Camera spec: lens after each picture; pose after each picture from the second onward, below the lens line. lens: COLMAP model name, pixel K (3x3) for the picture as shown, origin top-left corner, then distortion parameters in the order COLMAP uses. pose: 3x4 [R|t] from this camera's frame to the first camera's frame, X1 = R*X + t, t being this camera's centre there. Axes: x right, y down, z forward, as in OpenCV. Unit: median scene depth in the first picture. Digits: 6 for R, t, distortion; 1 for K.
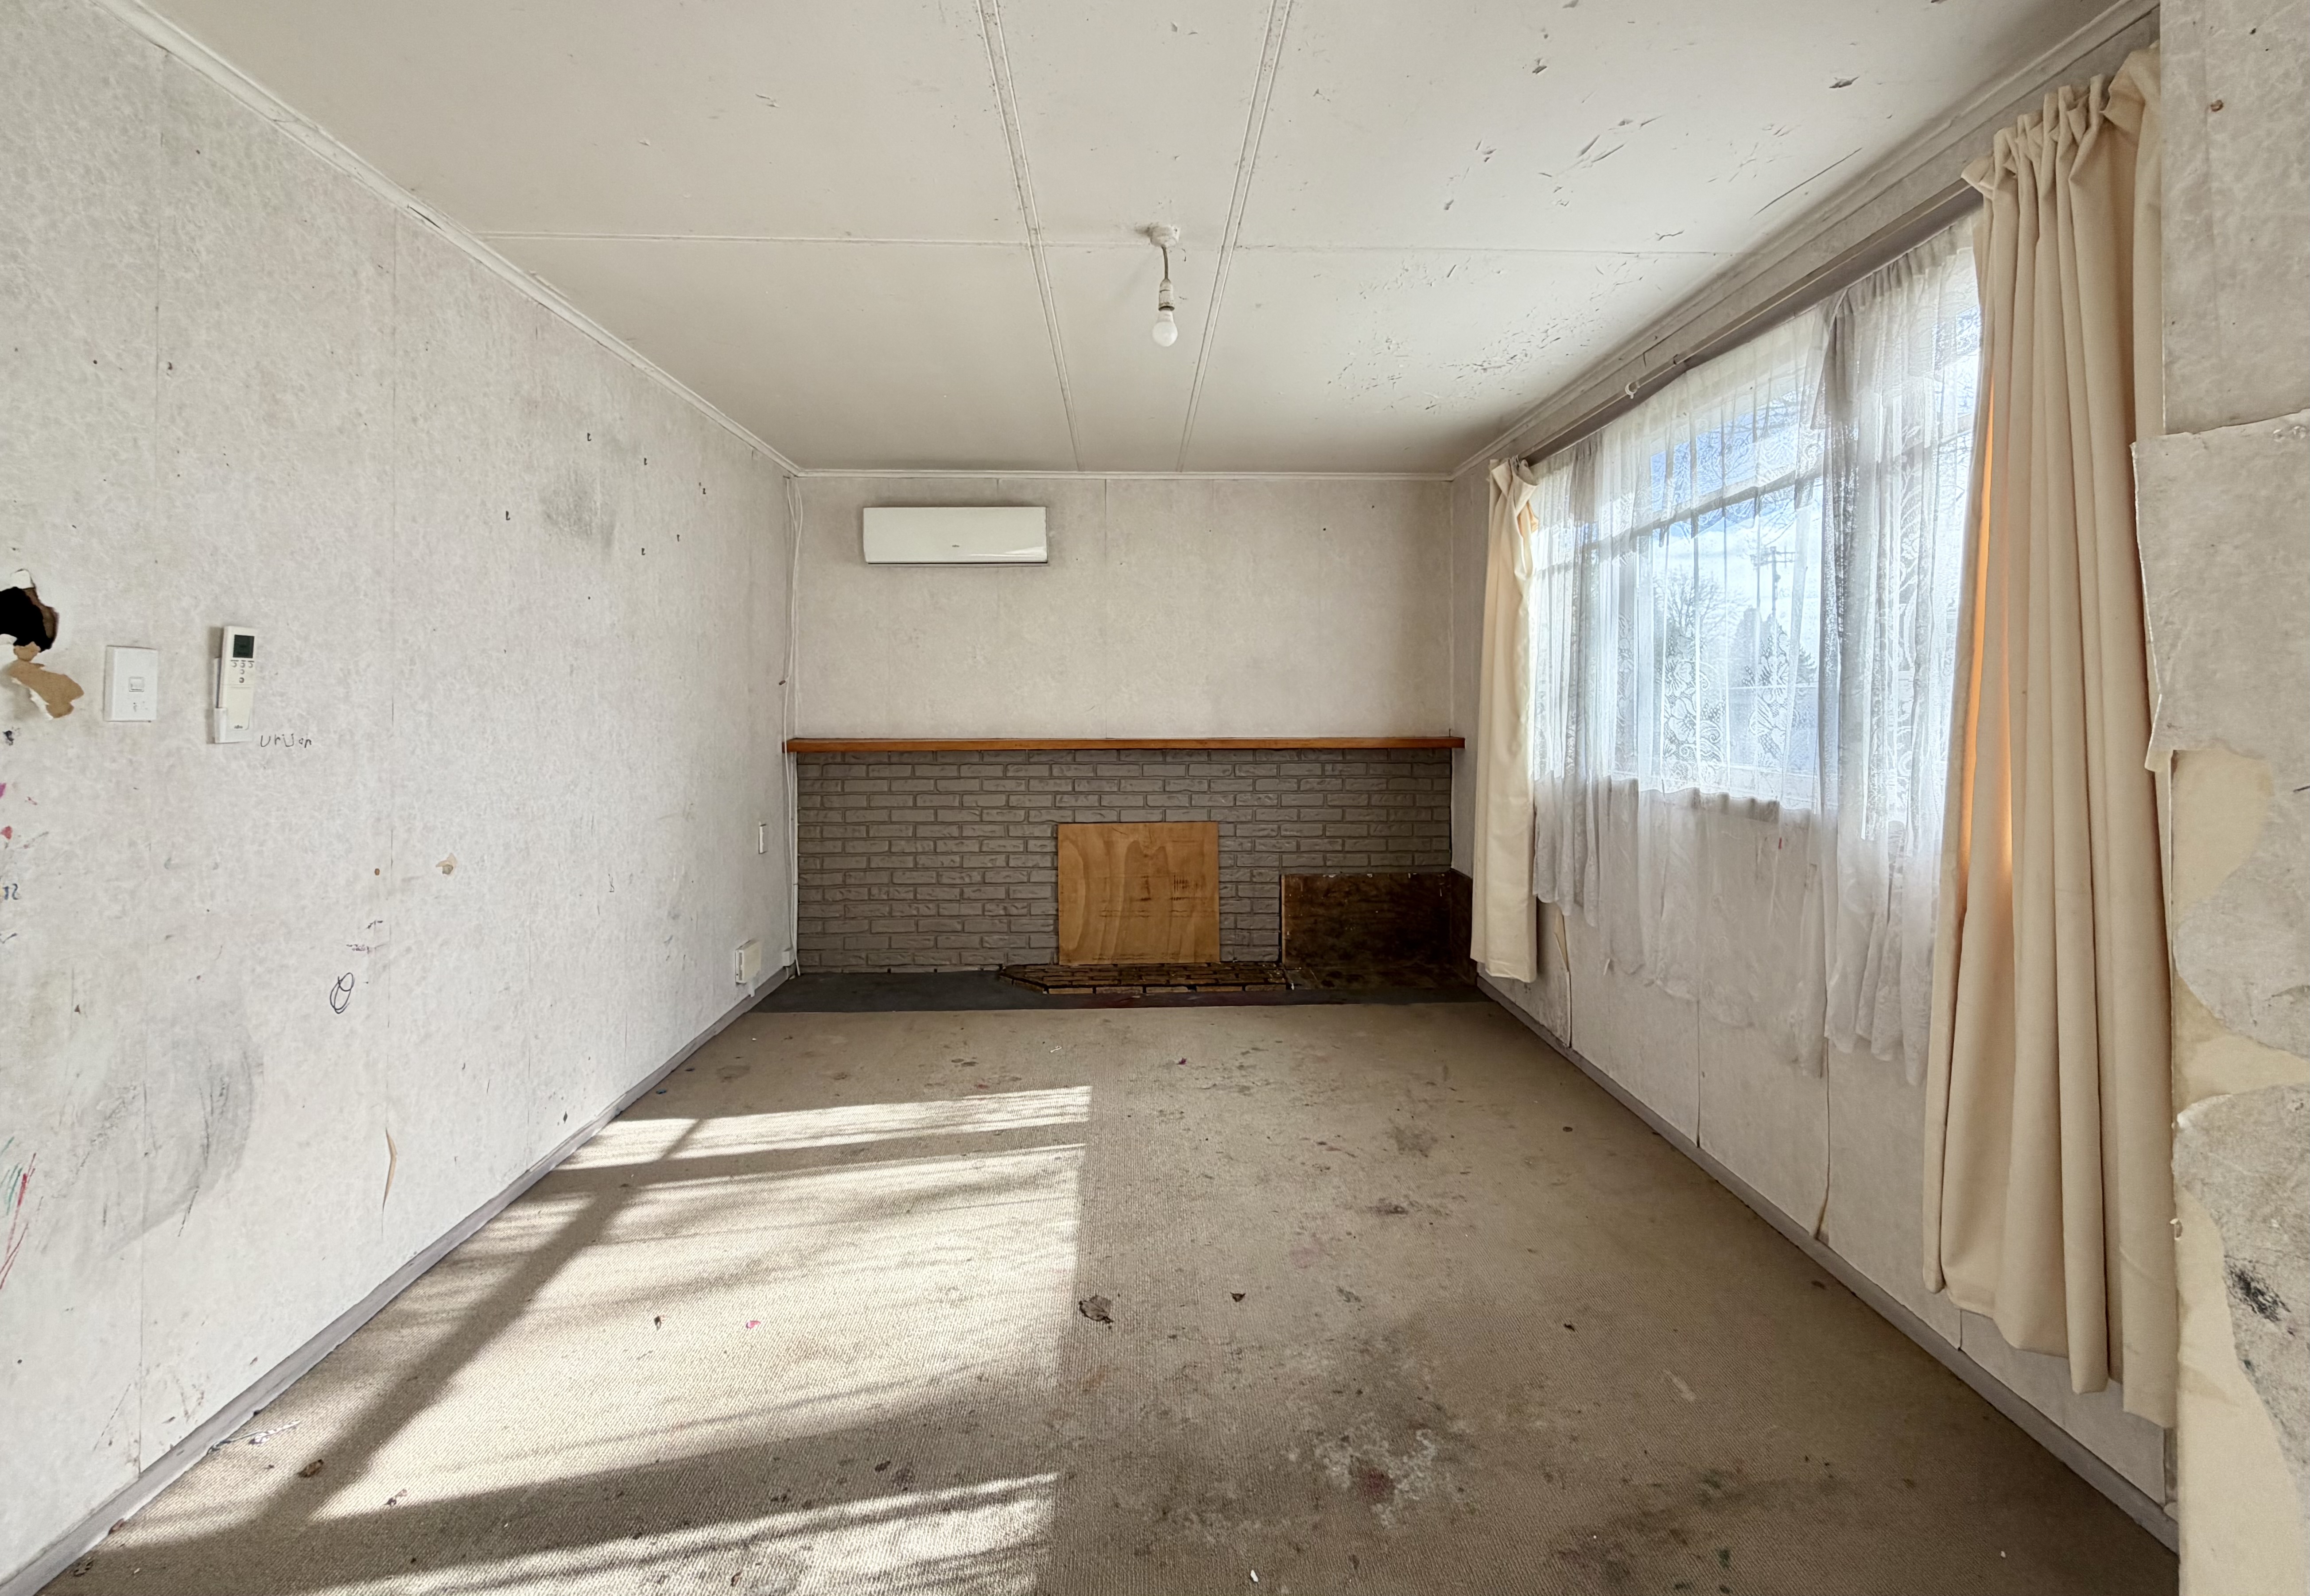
lens RADIAL K [[1020.4, 0, 1155.0], [0, 1020.4, 798.0], [0, 0, 1]] dist [-0.000602, 0.000545]
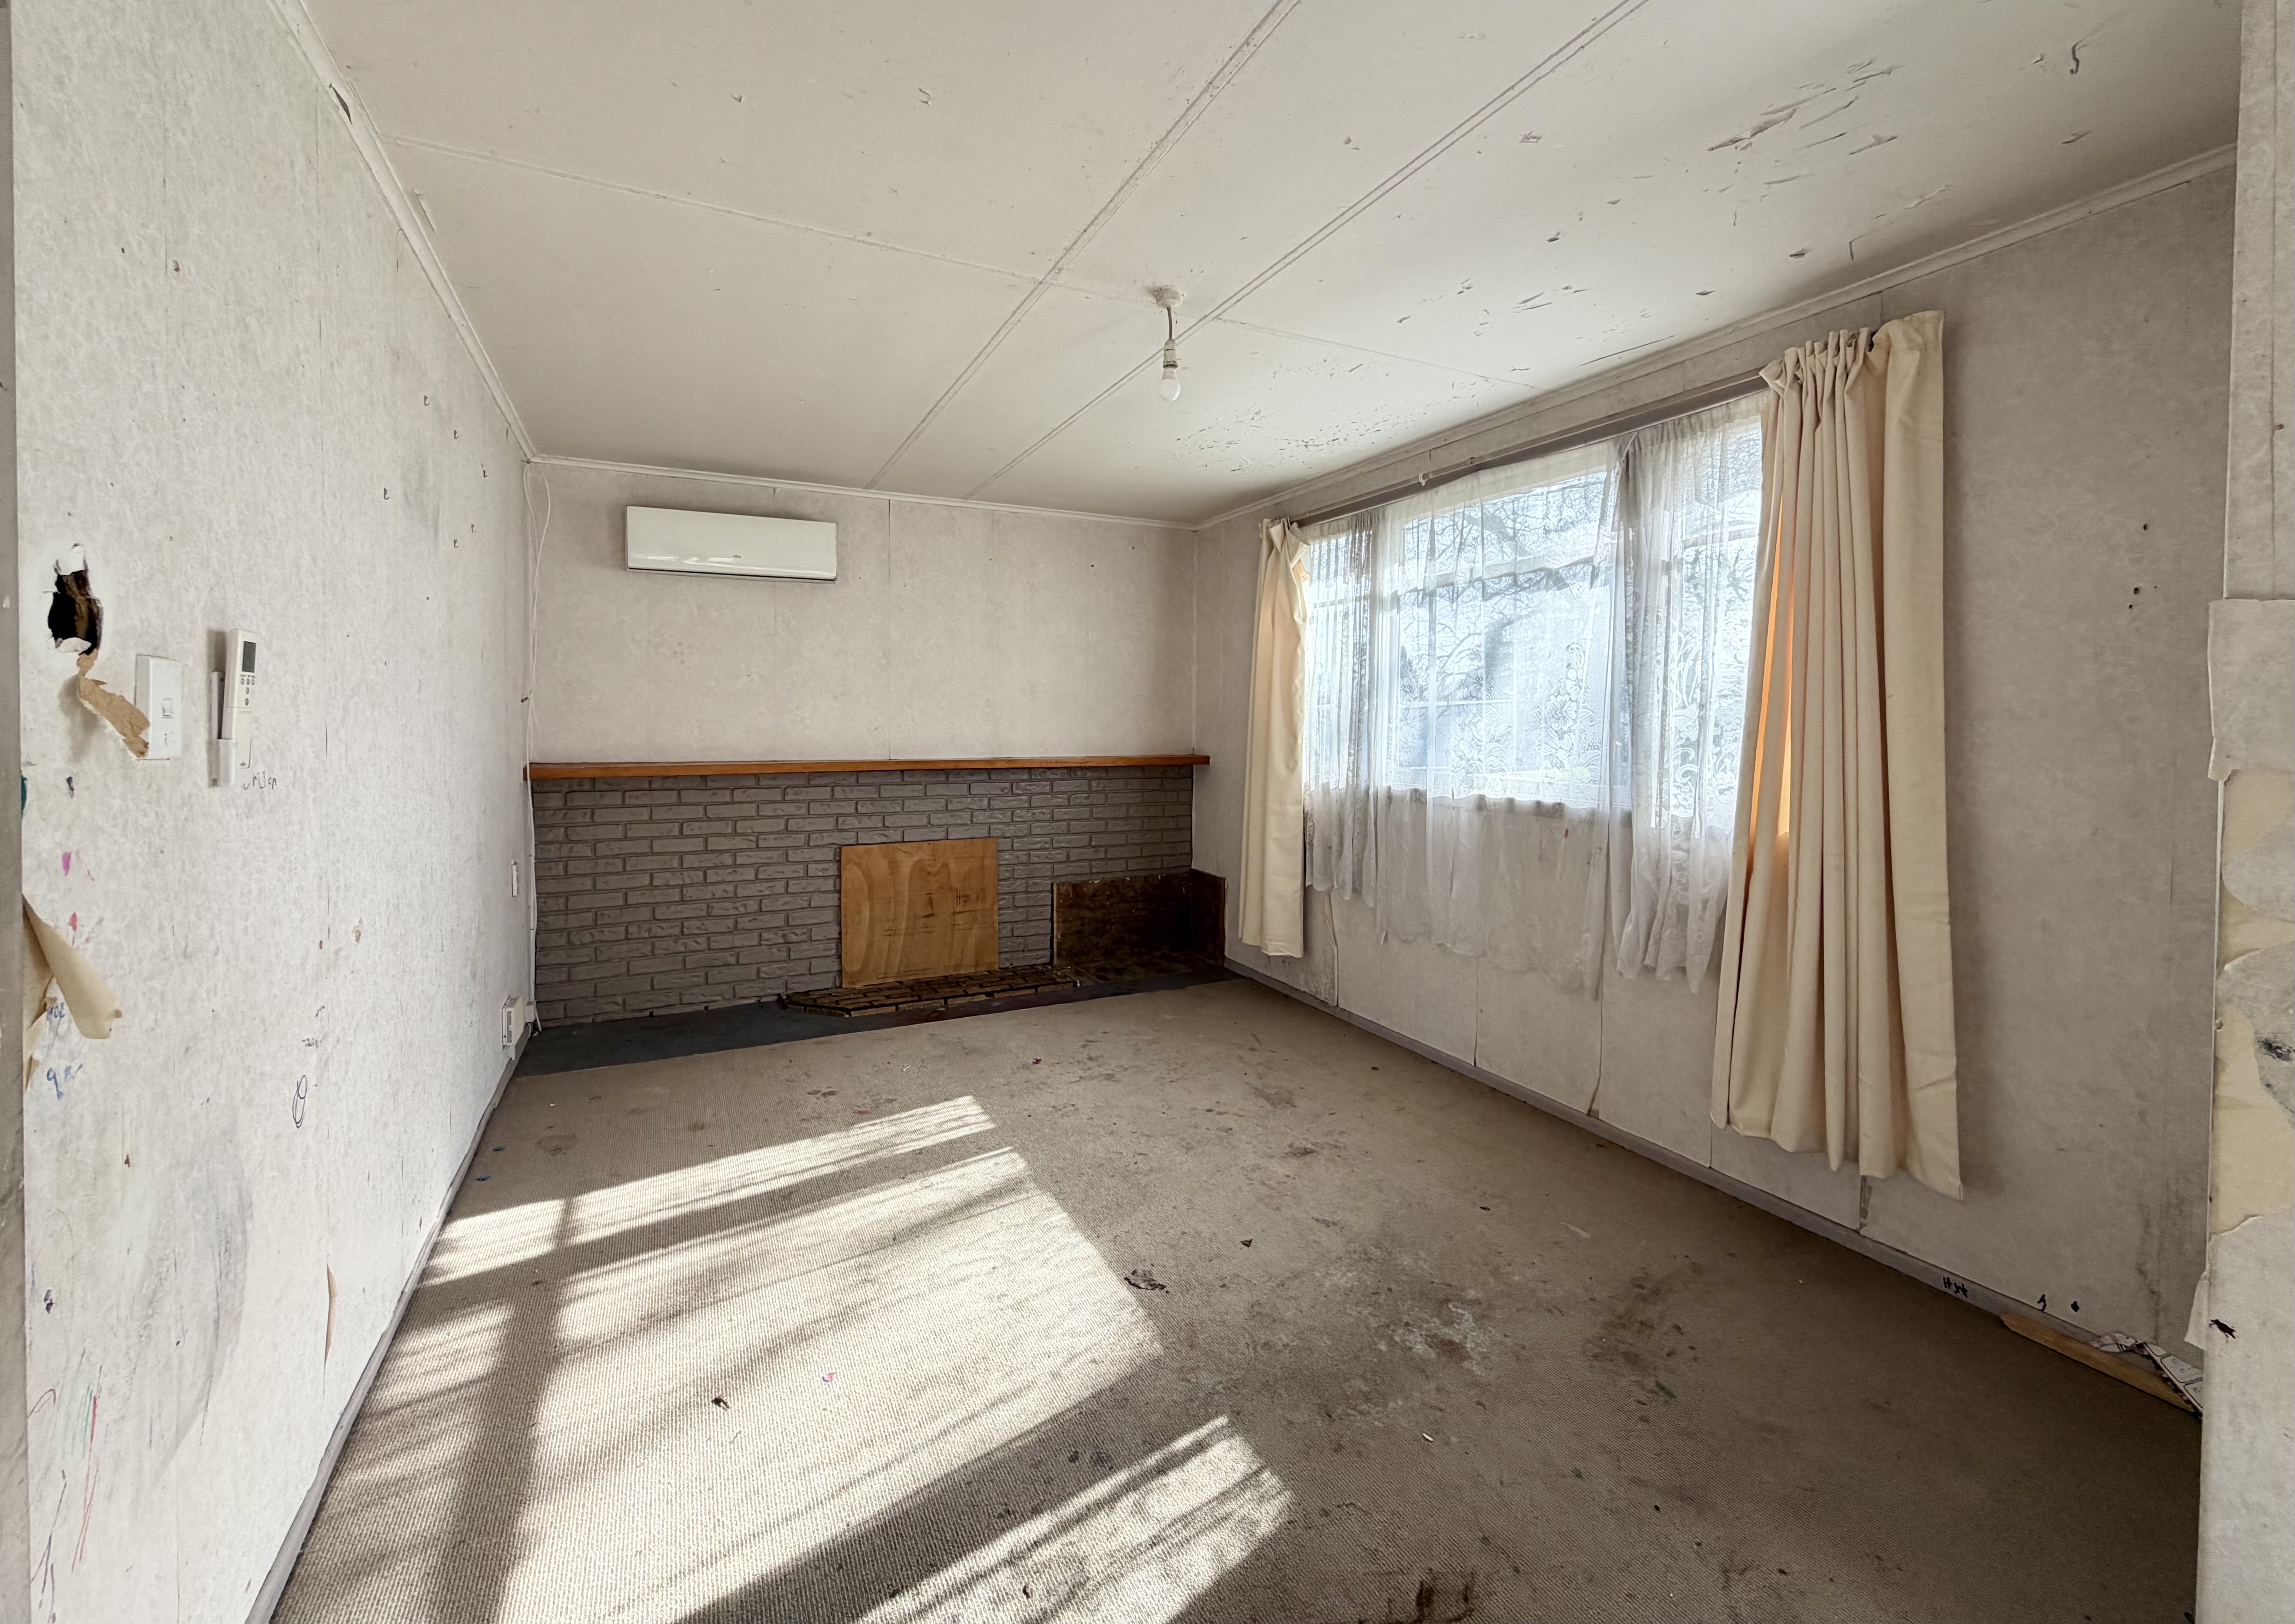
lens RADIAL K [[962.6, 0, 1140.2], [0, 962.6, 844.5], [0, 0, 1]] dist [0.000453, -0.000237]
pose [[0.911459, -0.047430, 0.408647, -0.323664], [0.032692, 0.998541, 0.042980, -0.010610], [-0.410089, -0.025815, 0.911680, 0.044169]]
